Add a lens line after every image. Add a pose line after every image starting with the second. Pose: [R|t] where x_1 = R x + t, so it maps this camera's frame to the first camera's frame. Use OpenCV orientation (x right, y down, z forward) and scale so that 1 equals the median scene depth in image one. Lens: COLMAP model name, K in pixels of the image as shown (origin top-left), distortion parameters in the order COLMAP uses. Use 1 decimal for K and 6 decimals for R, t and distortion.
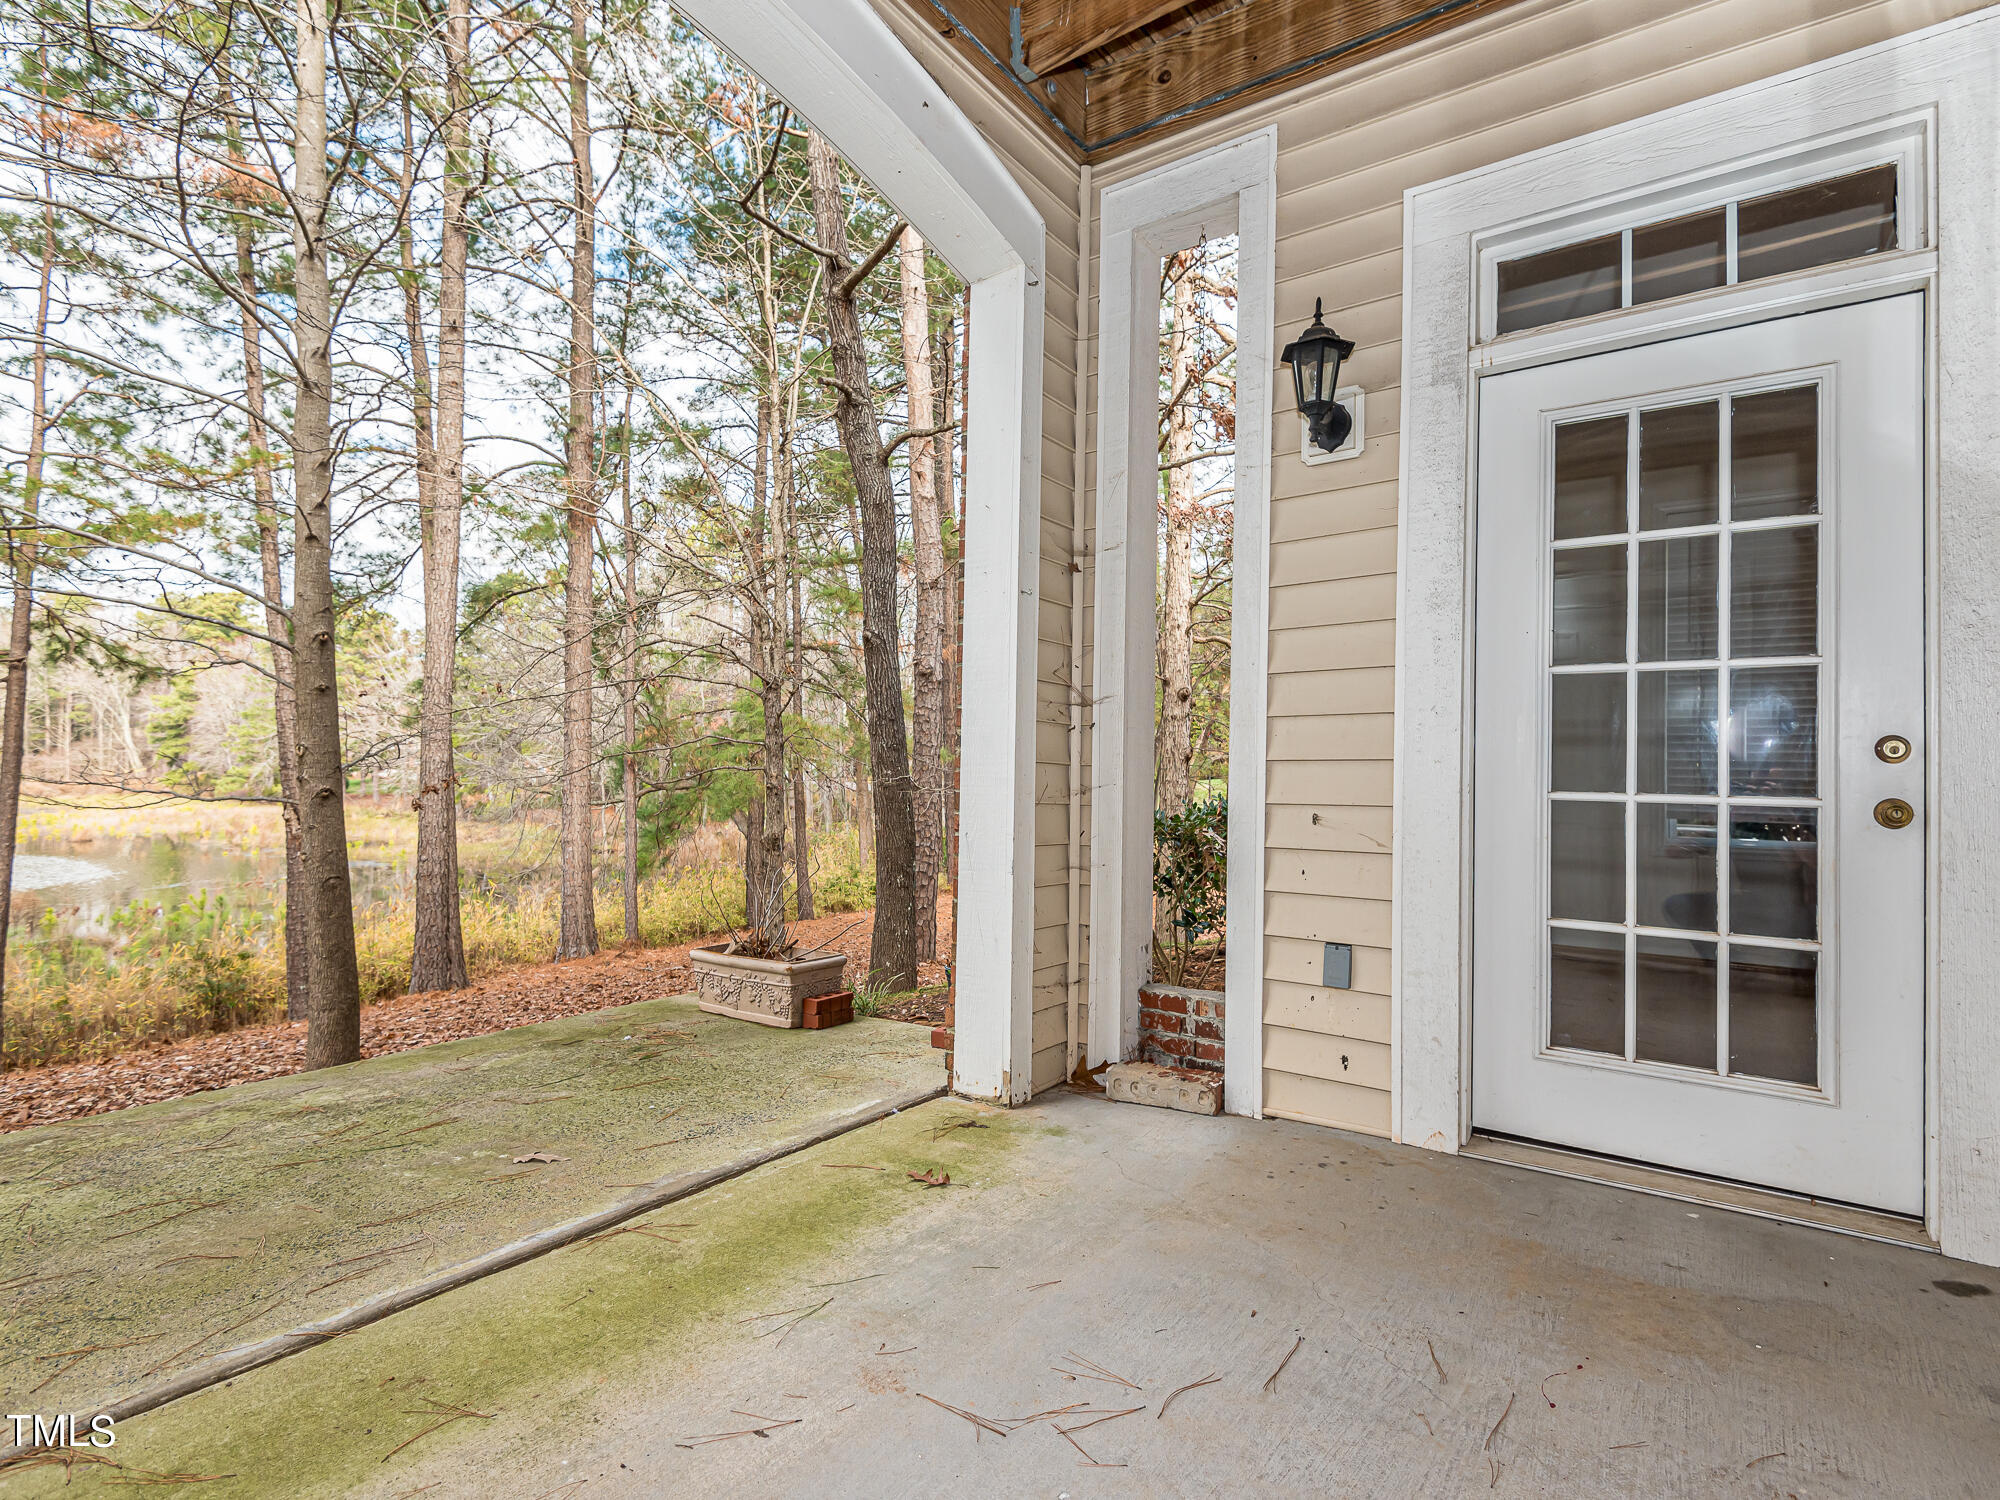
lens RADIAL K [[1008.3, 0, 999.8], [0, 1008.3, 754.3], [0, 0, 1]] dist [0.027293, -0.016376]
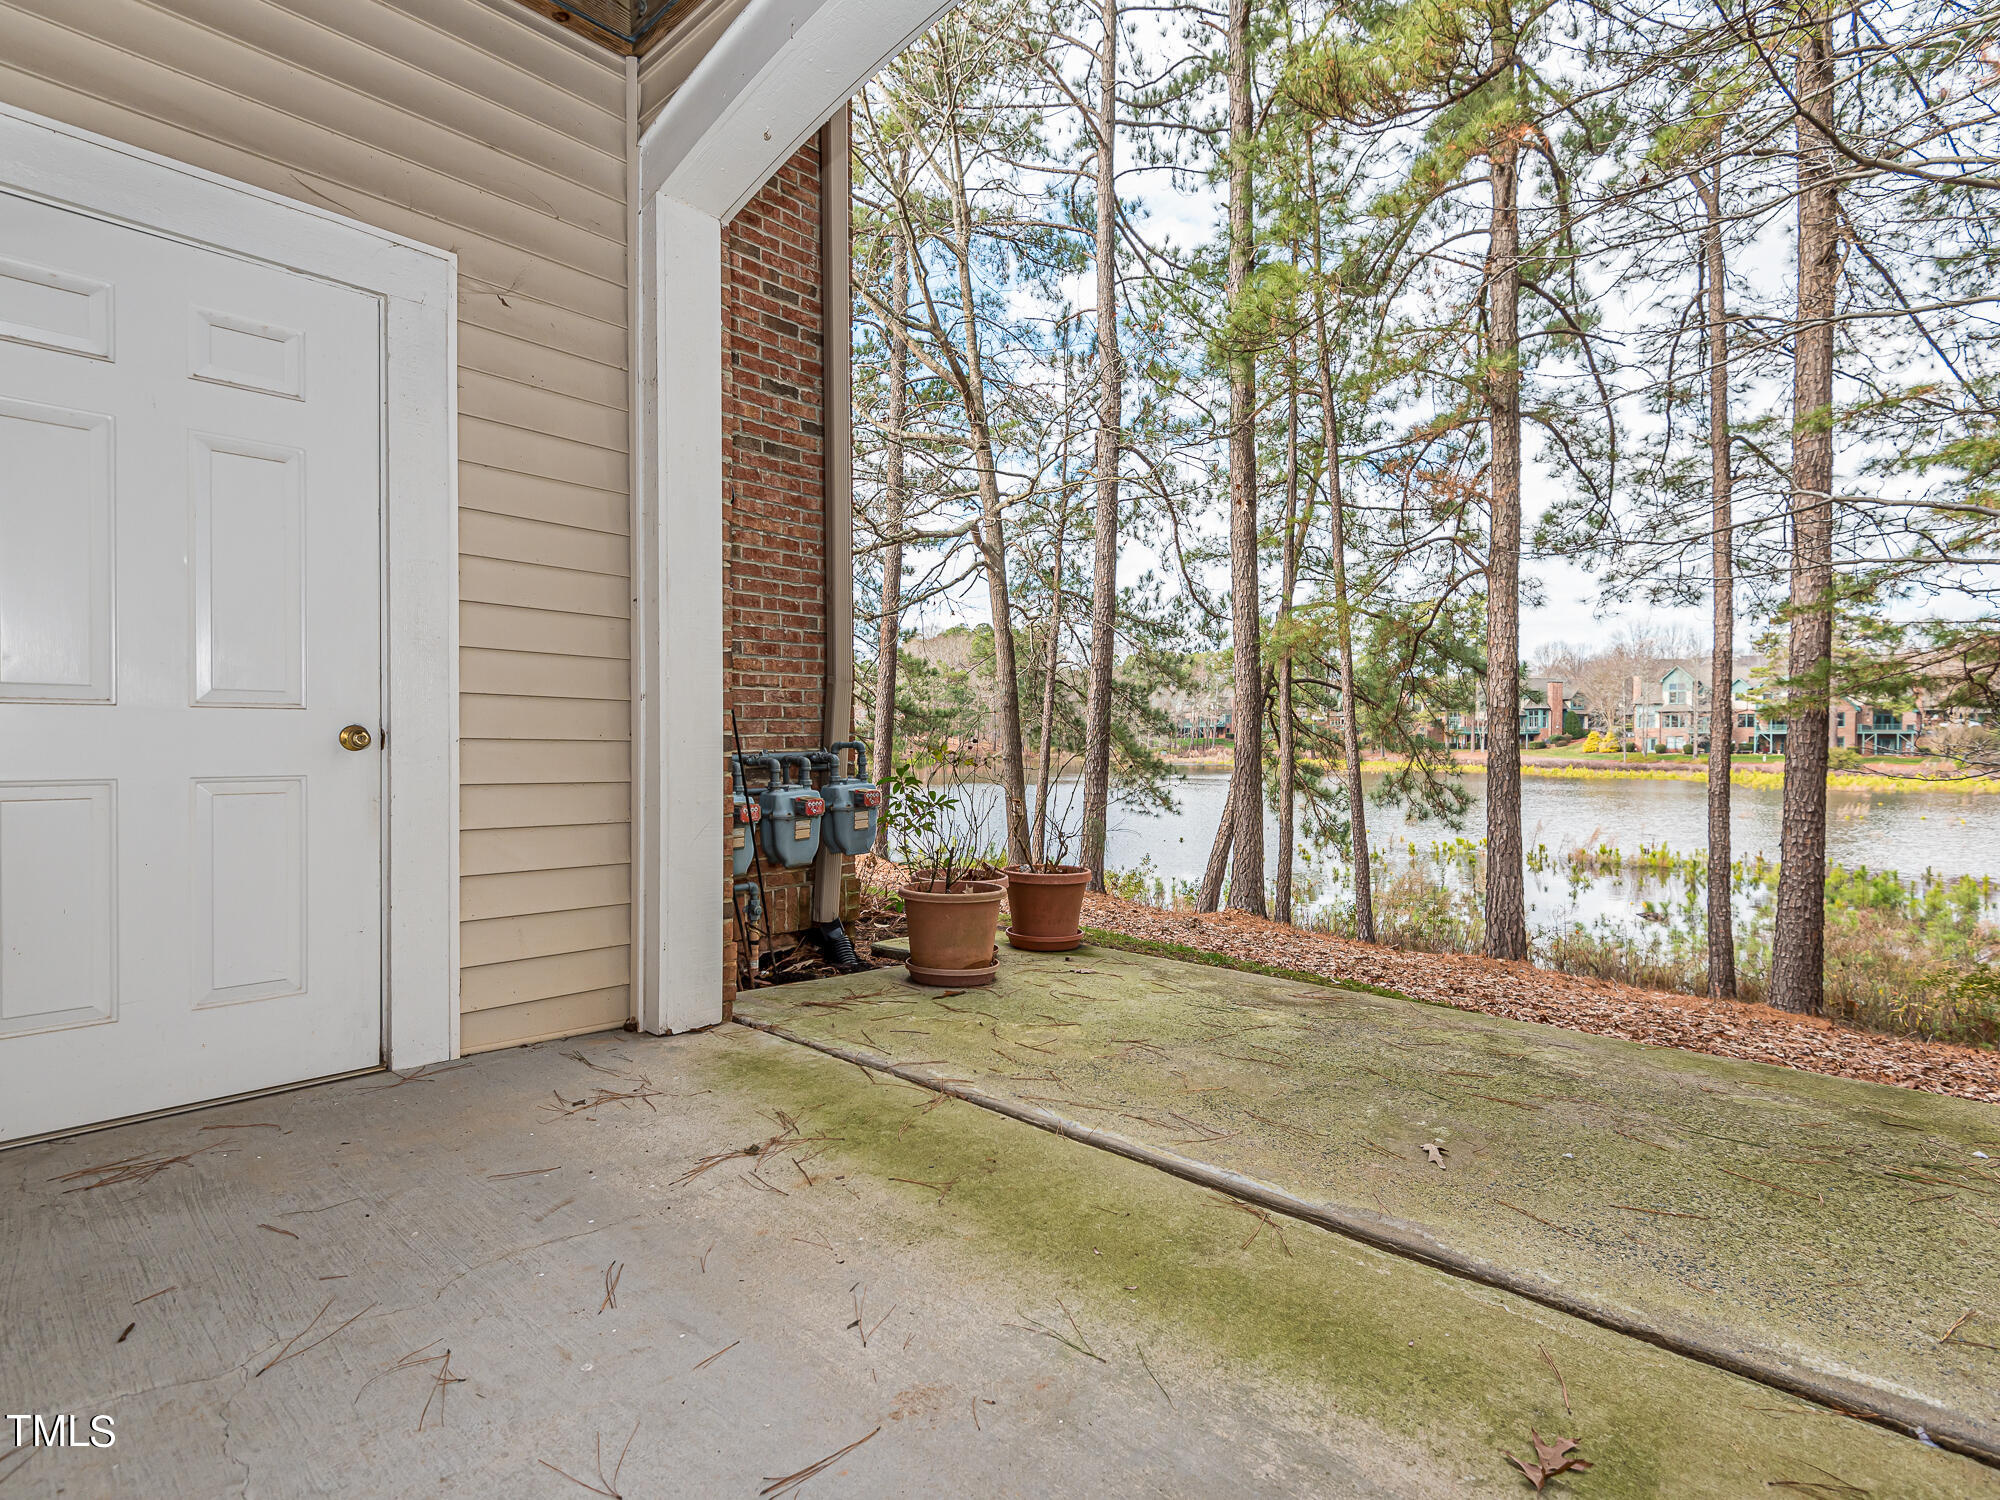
lens RADIAL K [[1008.3, 0, 1001.8], [0, 1008.3, 747.6], [0, 0, 1]] dist [0.027293, -0.016376]
pose [[-0.125372, -0.006496, -0.992088, 0.436839], [0.011952, 0.999896, -0.008057, 0.055864], [0.992038, -0.012868, -0.125282, 0.734295]]
